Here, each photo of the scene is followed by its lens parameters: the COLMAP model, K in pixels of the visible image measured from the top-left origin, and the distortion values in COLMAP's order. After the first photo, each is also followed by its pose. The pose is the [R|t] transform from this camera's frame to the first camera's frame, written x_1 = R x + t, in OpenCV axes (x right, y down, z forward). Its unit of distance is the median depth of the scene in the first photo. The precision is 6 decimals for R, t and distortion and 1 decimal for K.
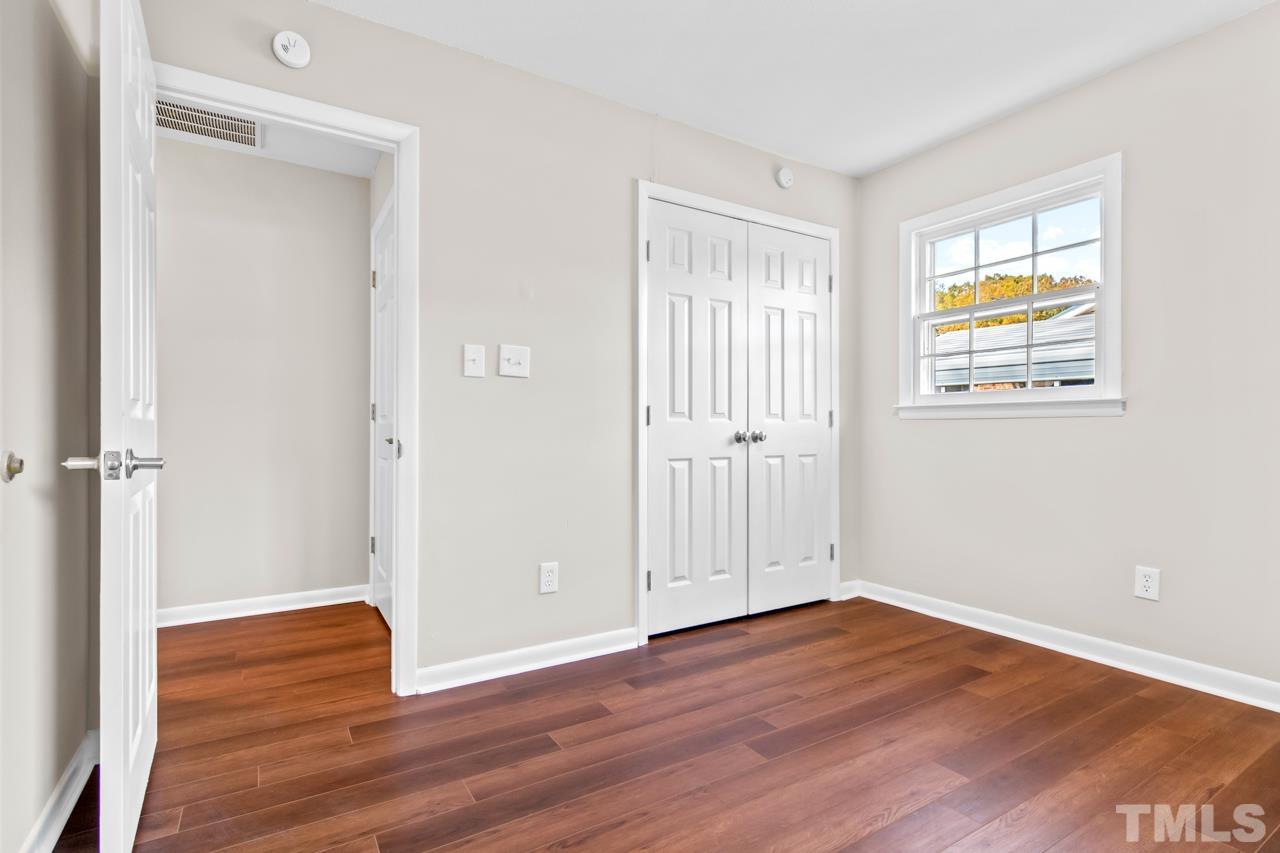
lens RADIAL K [[618.0, 0, 647.1], [0, 618.0, 428.8], [0, 0, 1]] dist [-0.001046, 0.000027]
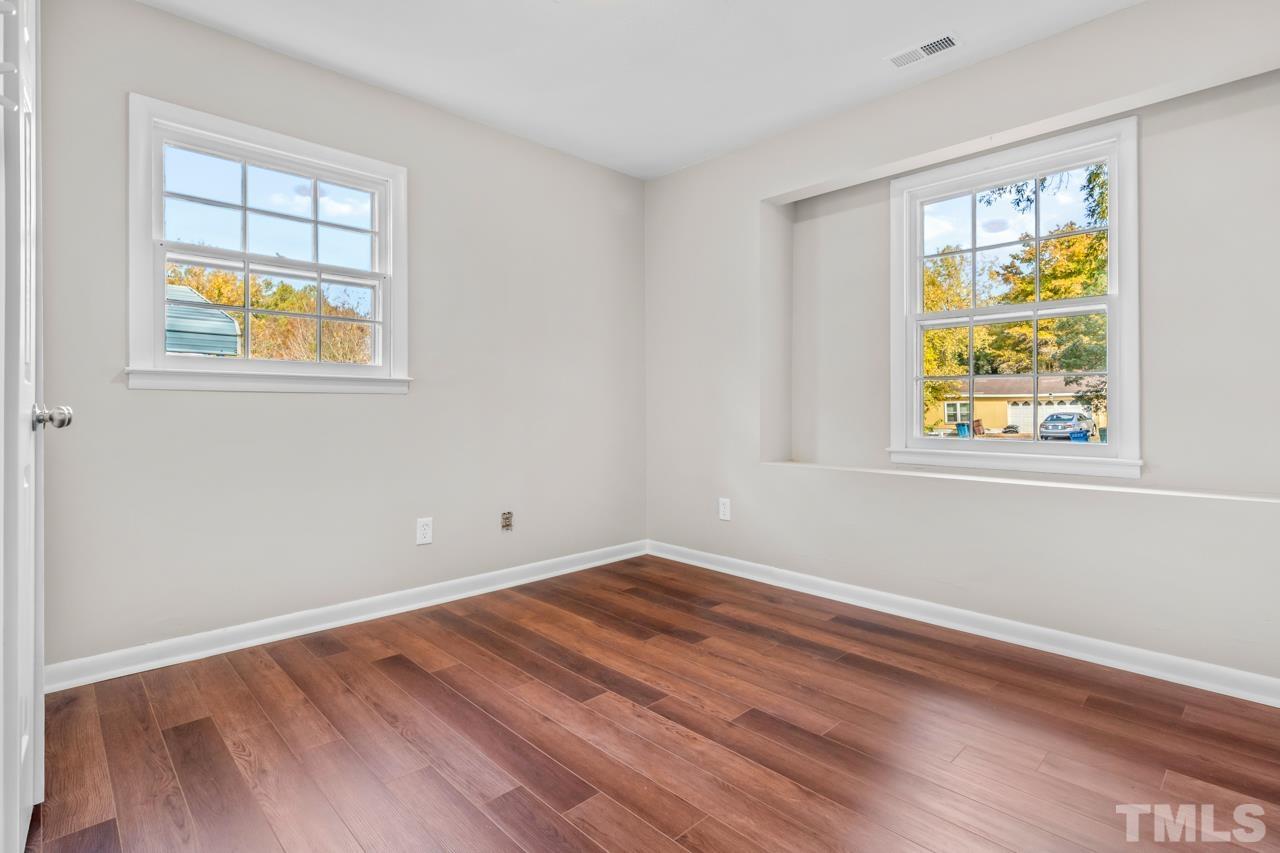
lens RADIAL K [[620.4, 0, 640.1], [0, 620.4, 404.5], [0, 0, 1]] dist [-0.001370, -0.000048]
pose [[-0.205250, 0.006782, 0.978686, -0.466485], [-0.002340, 0.999970, -0.007420, 0.006473], [-0.978707, -0.003813, -0.205228, 0.804163]]
